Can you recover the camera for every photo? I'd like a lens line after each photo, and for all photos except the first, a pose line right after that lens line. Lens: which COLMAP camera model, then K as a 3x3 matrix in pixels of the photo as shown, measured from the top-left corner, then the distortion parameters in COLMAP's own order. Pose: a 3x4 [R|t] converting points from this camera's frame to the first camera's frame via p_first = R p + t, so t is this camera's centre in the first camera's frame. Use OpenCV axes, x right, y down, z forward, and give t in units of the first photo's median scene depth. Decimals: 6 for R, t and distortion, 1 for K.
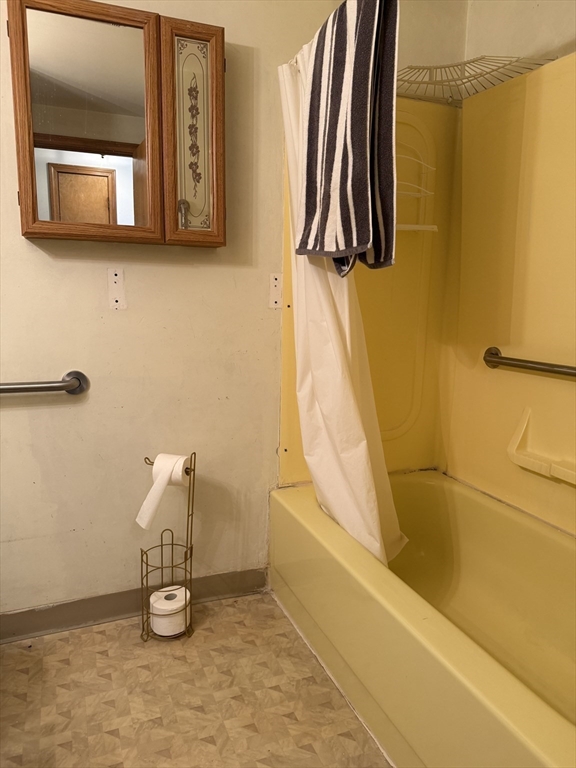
lens RADIAL K [[545.4, 0, 286.6], [0, 545.4, 380.0], [0, 0, 1]] dist [0.050367, -0.052271]
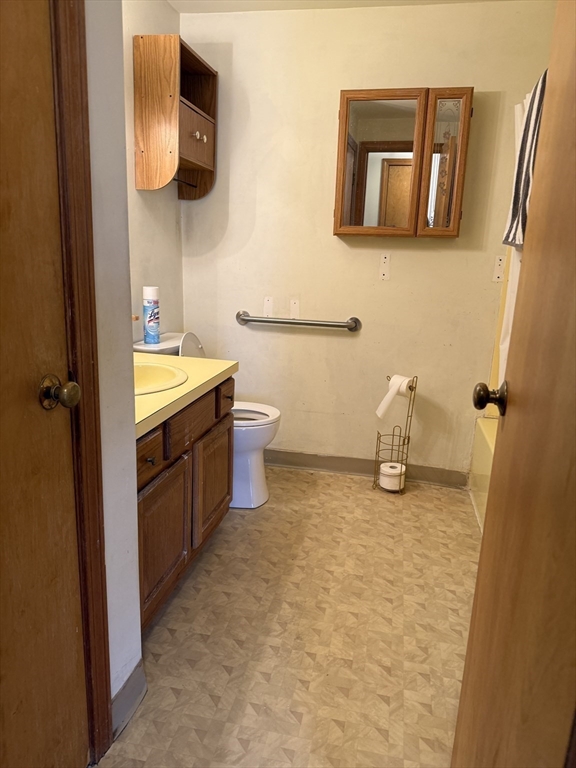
lens RADIAL K [[545.4, 0, 287.6], [0, 545.4, 384.7], [0, 0, 1]] dist [0.050367, -0.052271]
pose [[0.829055, 0.145076, -0.540020, 0.353132], [-0.107063, 0.989073, 0.101348, 0.038279], [0.548823, -0.026208, 0.835528, -0.465927]]
